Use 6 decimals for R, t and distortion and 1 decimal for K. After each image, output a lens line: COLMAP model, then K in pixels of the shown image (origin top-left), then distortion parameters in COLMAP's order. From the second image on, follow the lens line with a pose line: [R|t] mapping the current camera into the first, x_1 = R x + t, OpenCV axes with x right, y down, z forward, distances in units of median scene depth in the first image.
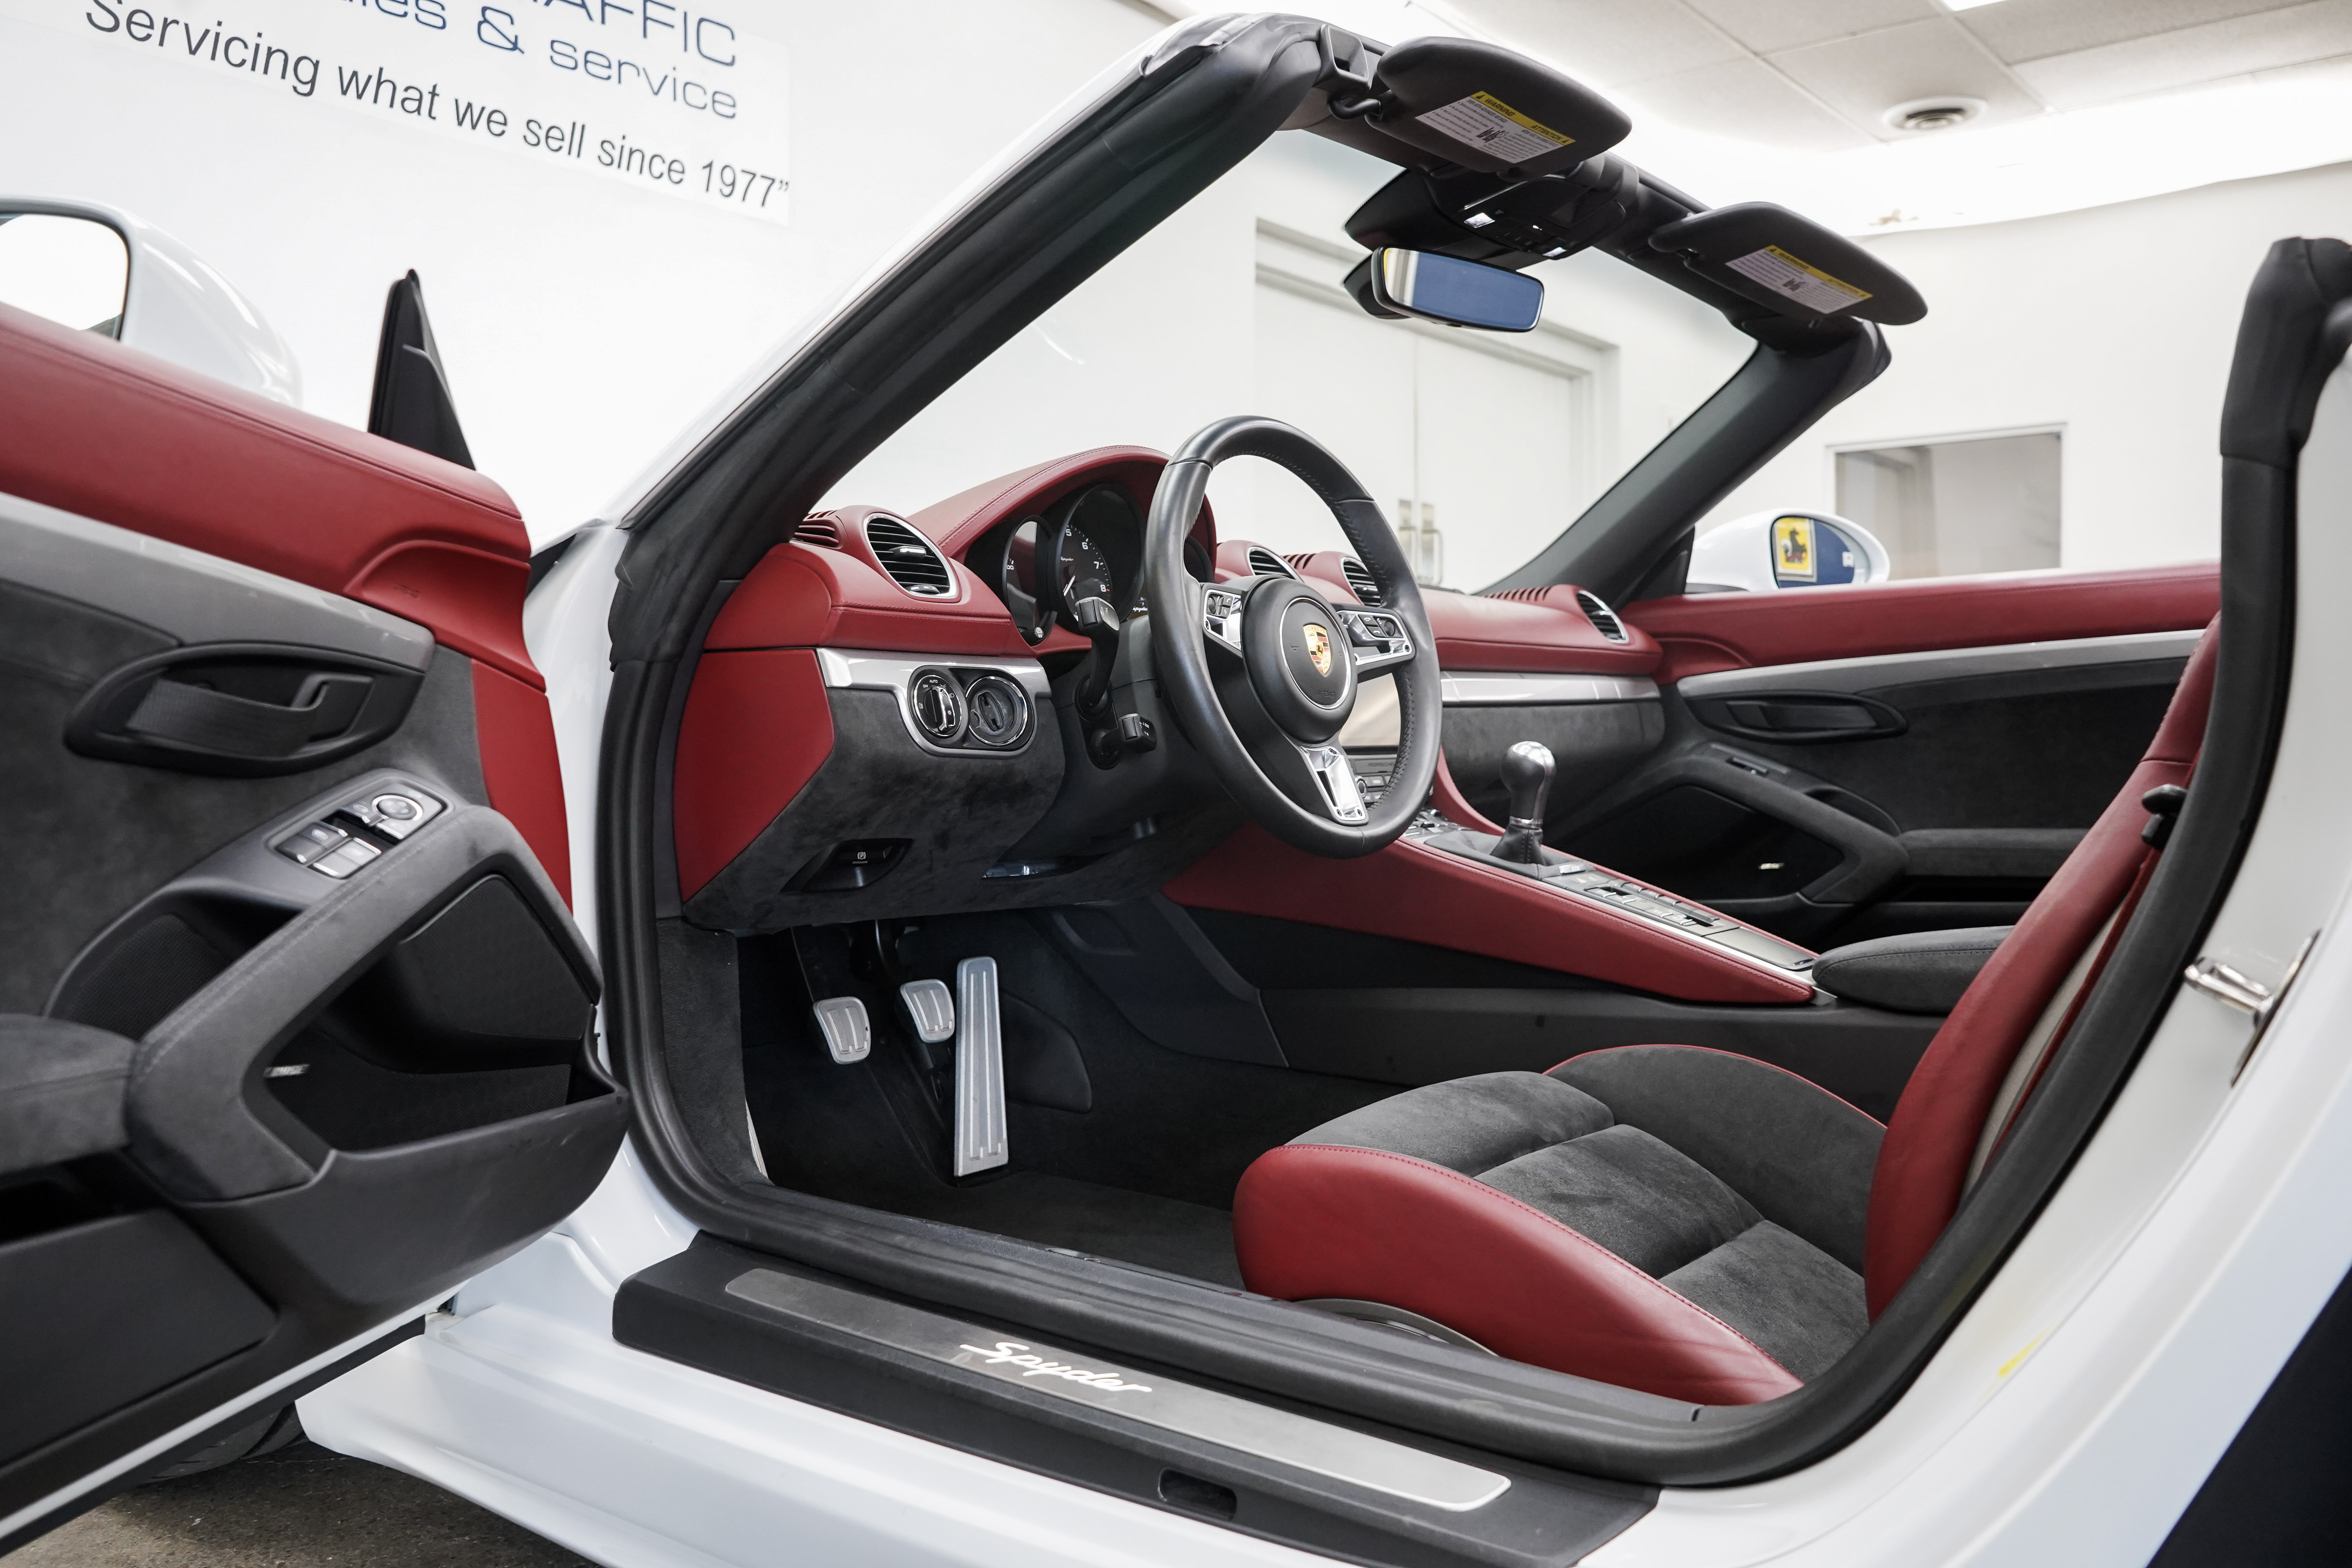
lens RADIAL K [[1893.9, 0, 1176.0], [0, 1893.9, 784.0], [0, 0, 1]] dist [-0.013989, -0.002583]
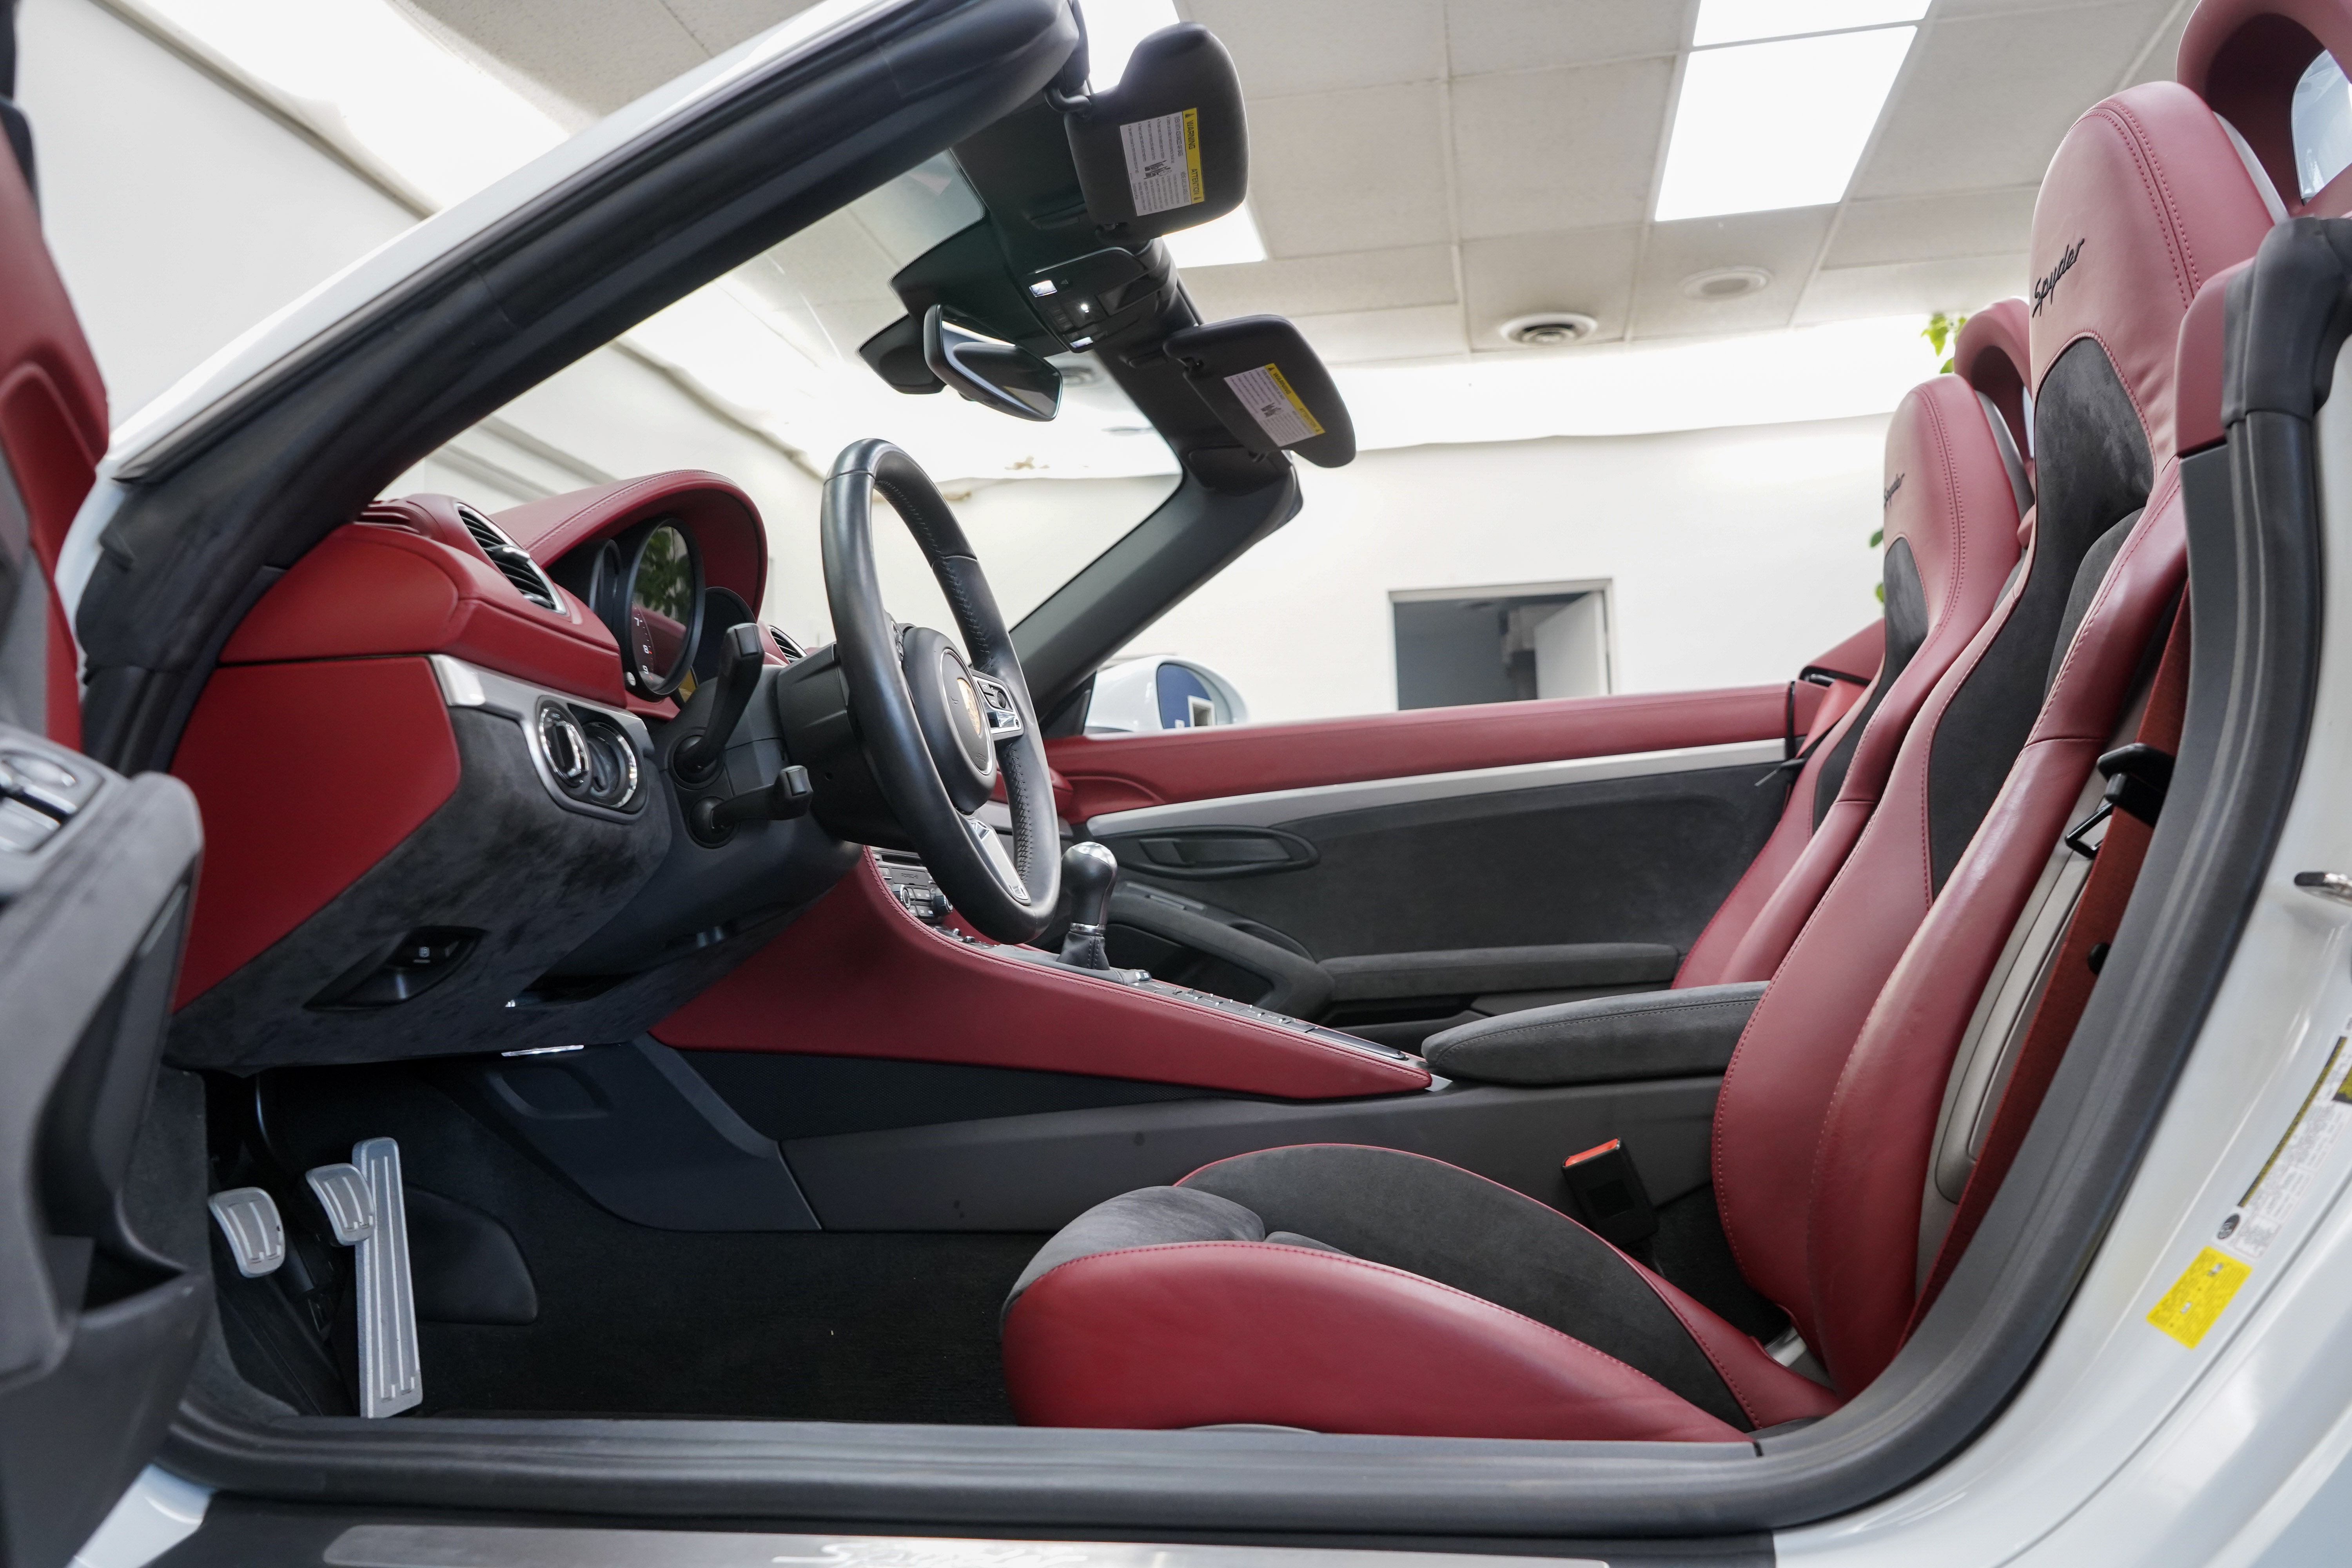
lens RADIAL K [[1892.2, 0, 1176.0], [0, 1892.2, 784.0], [0, 0, 1]] dist [-0.008623, -0.002484]
pose [[0.877946, 0.019146, 0.478376, -0.256114], [0.043215, 0.991952, -0.119012, 0.071572], [-0.476805, 0.125159, 0.870053, 0.193874]]
